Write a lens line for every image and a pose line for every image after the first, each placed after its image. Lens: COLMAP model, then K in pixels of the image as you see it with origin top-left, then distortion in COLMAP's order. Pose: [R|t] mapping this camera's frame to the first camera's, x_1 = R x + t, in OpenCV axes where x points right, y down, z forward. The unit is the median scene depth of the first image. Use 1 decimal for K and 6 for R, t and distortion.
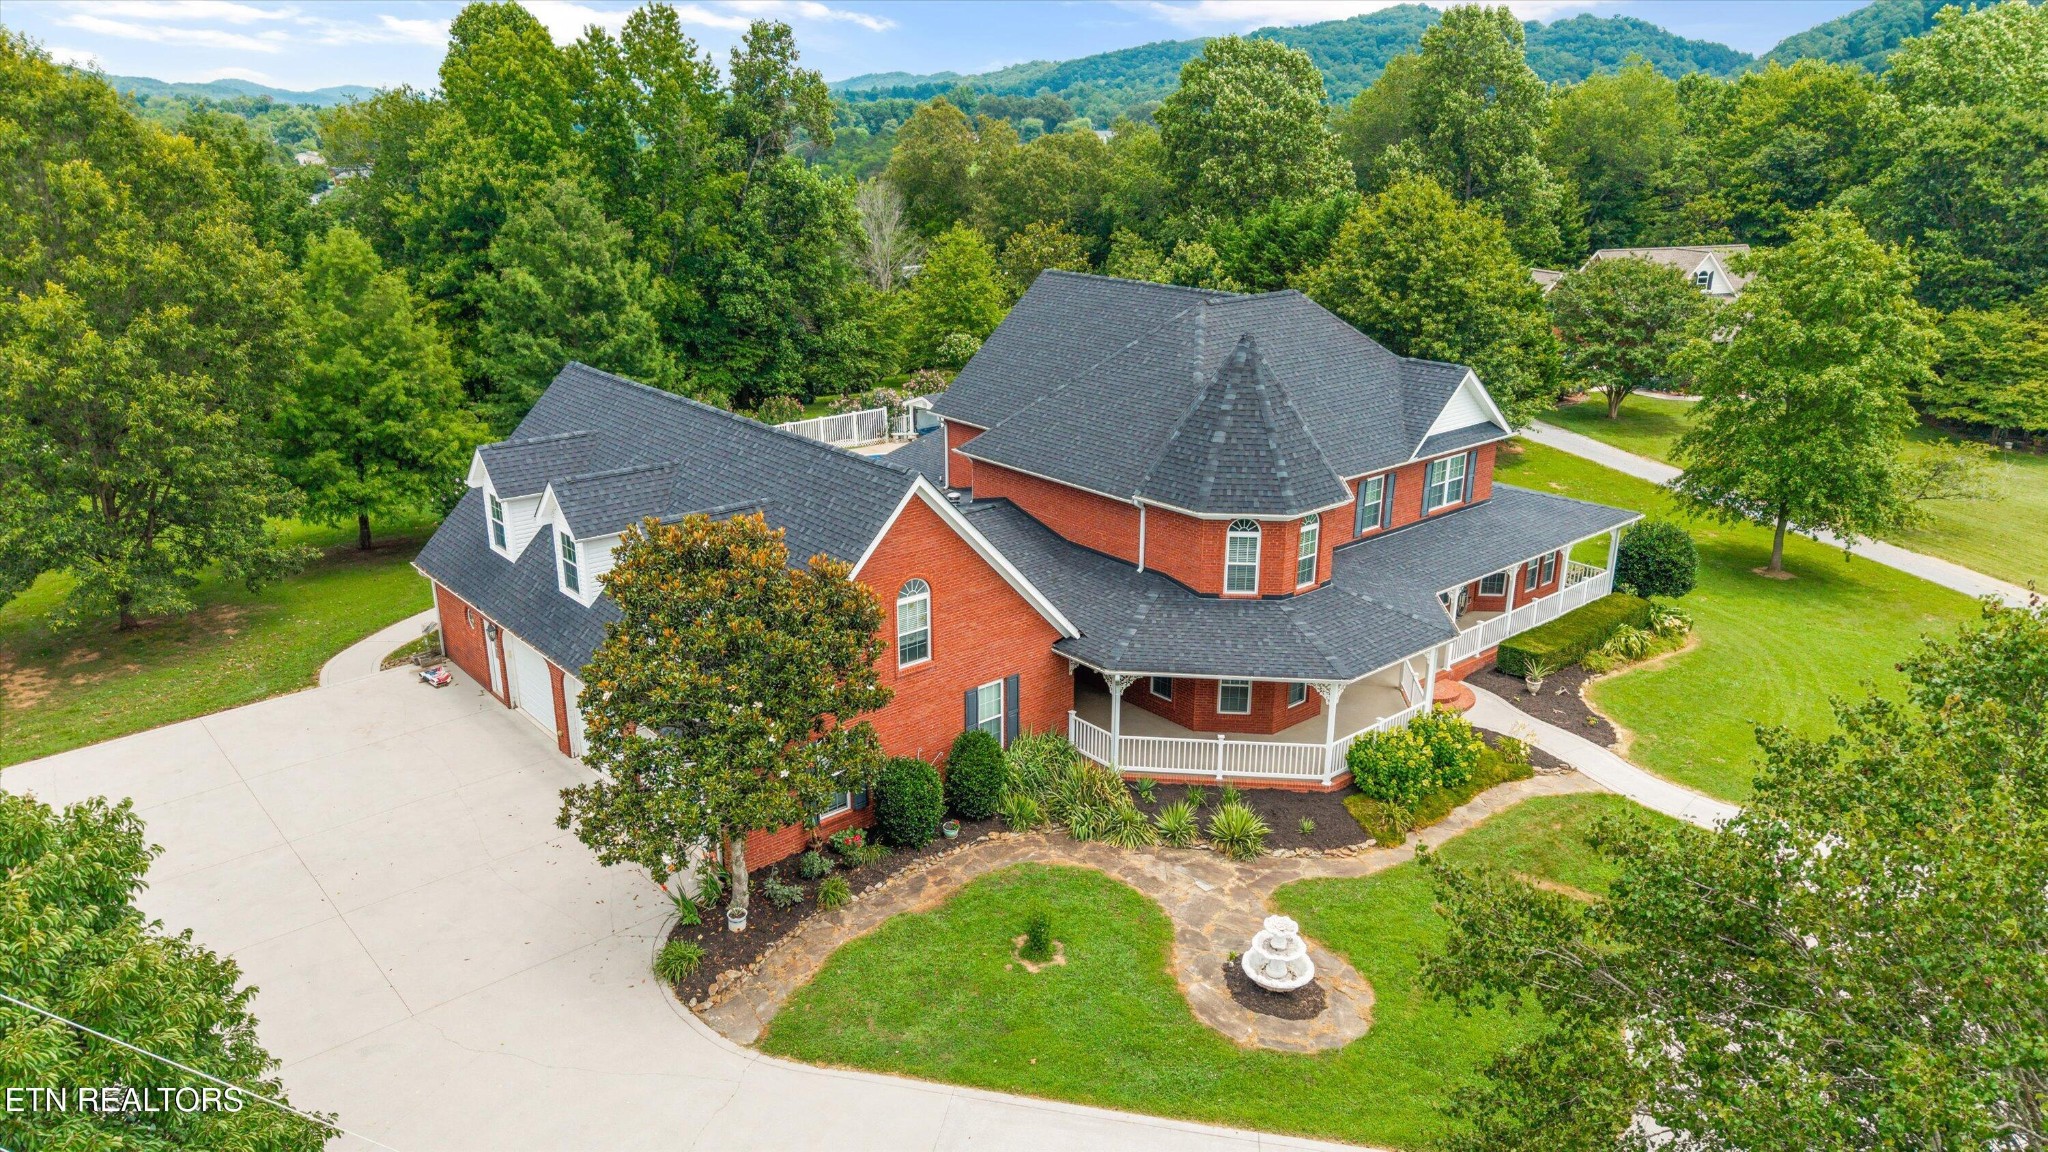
lens RADIAL K [[1394.9, 0, 1024.0], [0, 1394.9, 576.0], [0, 0, 1]] dist [0.010699, -0.003967]
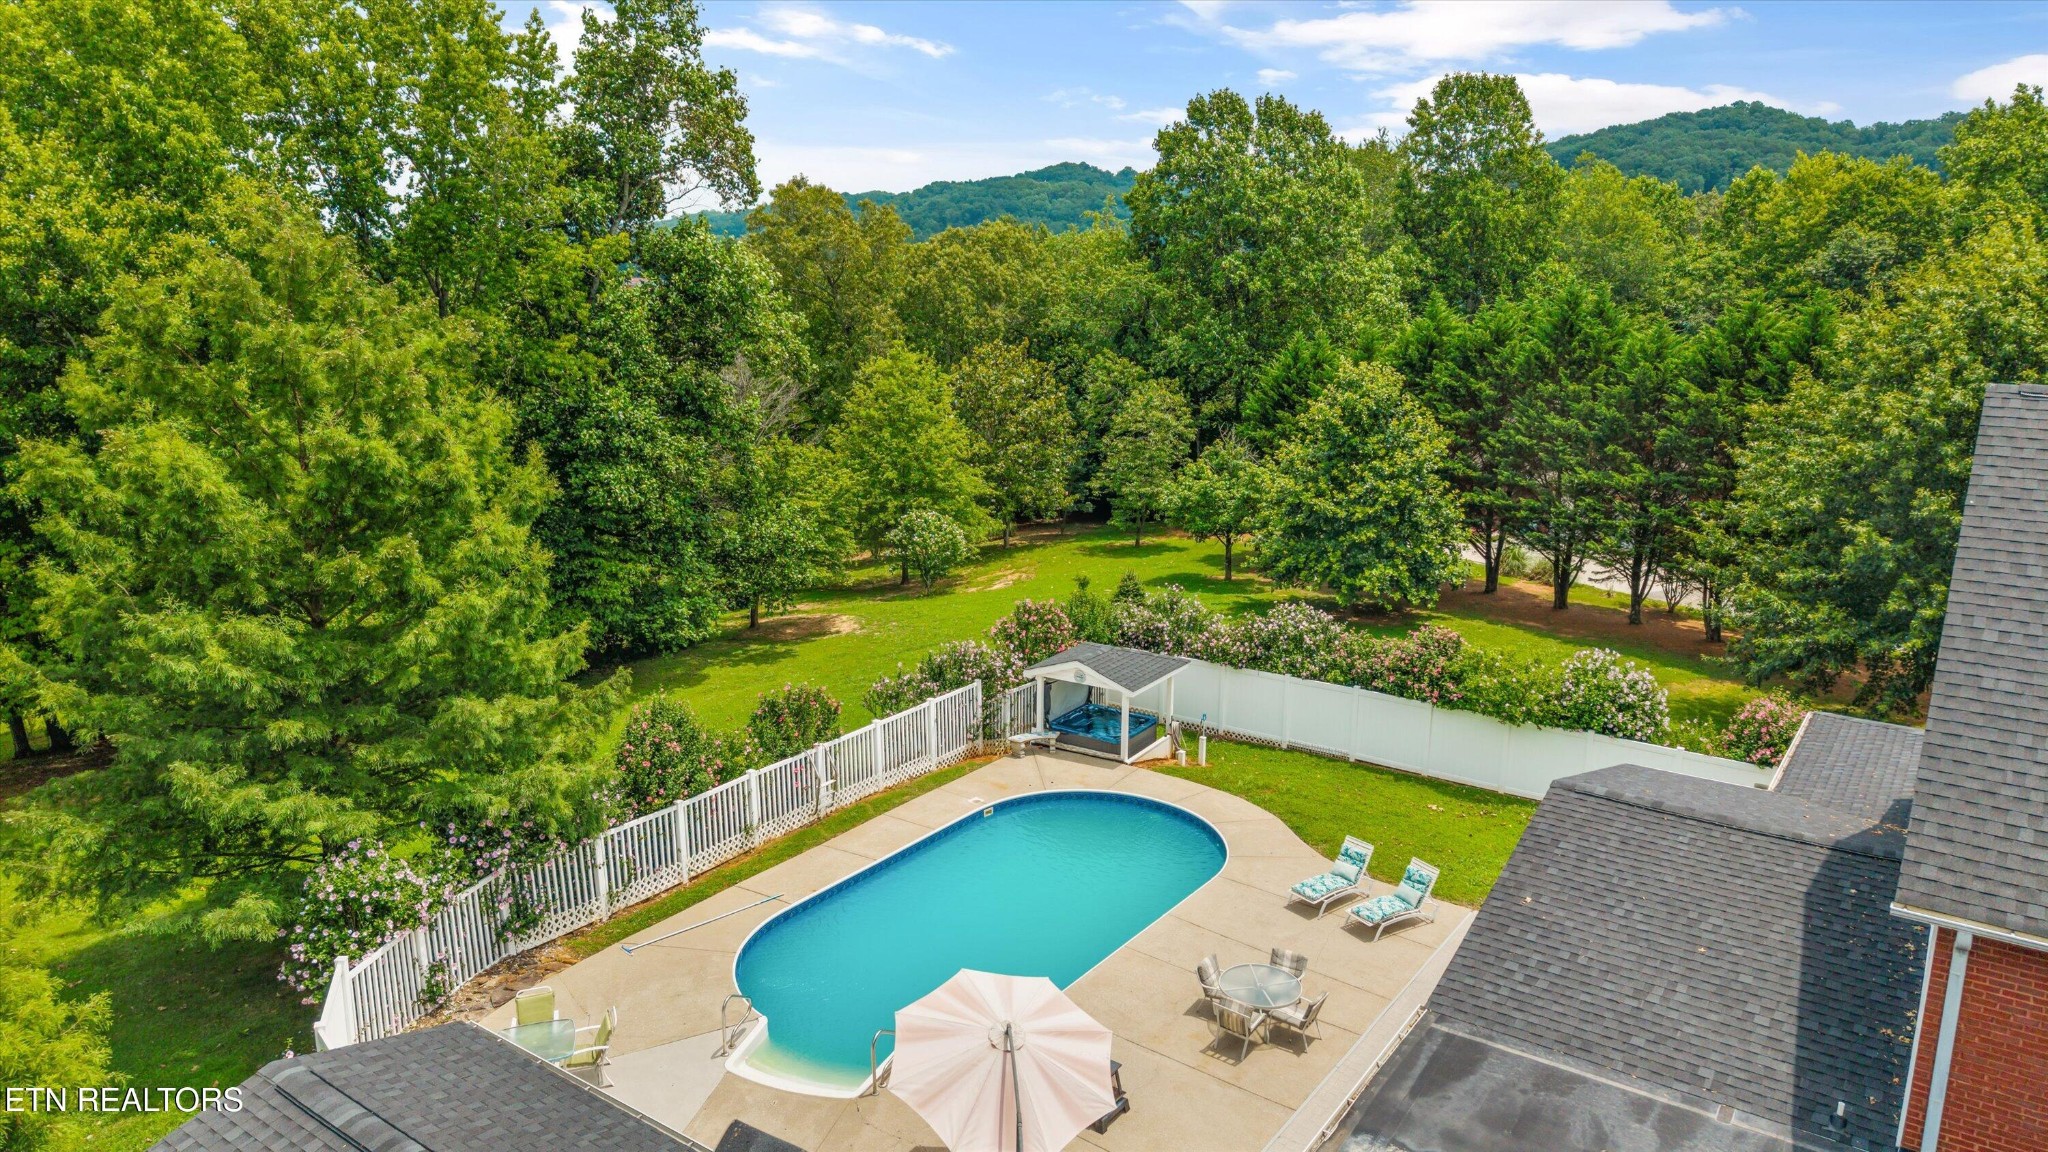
lens RADIAL K [[1379.4, 0, 1075.3], [0, 1379.4, 603.8], [0, 0, 1]] dist [-0.008314, -0.005118]
pose [[0.965424, -0.056945, 0.254391, -0.192248], [0.076713, 0.994699, -0.068470, -0.113134], [-0.249143, 0.085617, 0.964675, 0.516475]]
